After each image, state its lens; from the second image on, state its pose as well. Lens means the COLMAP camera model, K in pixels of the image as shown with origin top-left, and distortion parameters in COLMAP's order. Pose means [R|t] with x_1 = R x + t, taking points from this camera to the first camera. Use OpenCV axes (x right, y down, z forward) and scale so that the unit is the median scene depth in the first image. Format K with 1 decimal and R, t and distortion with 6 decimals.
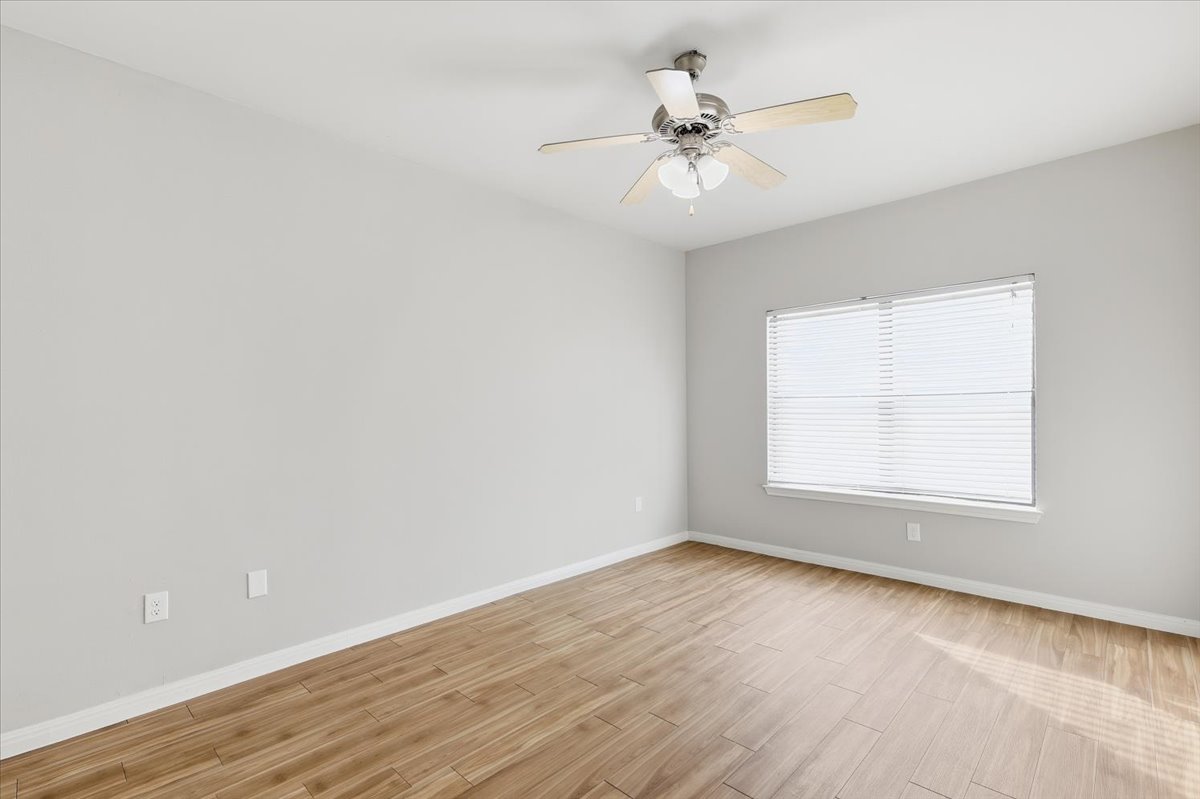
lens RADIAL K [[548.9, 0, 599.8], [0, 548.9, 408.2], [0, 0, 1]] dist [0.000289, 0.000005]
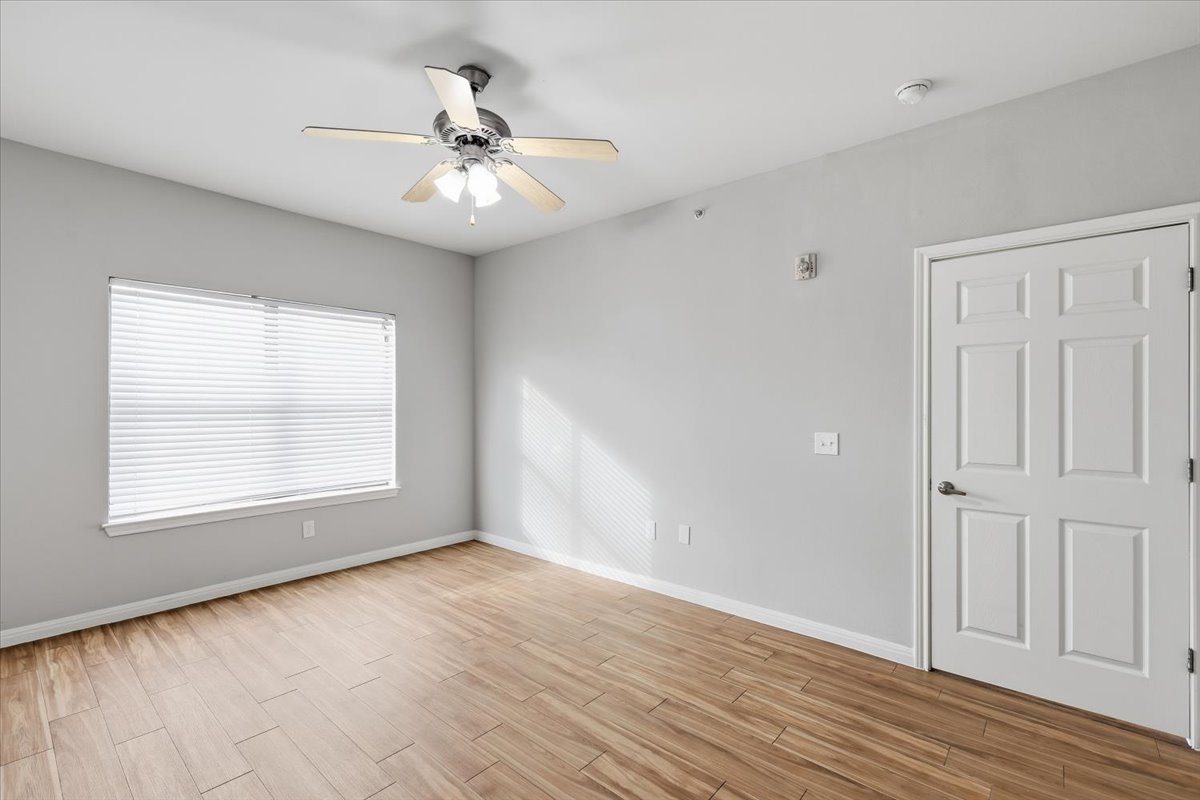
lens RADIAL K [[527.1, 0, 600.0], [0, 527.1, 400.0], [0, 0, 1]] dist [0.001014, 0.000156]
pose [[-0.054170, 0.018240, 0.998365, -0.489589], [0.000863, 0.999834, -0.018220, -0.005889], [-0.998531, -0.000126, -0.054177, 0.490809]]
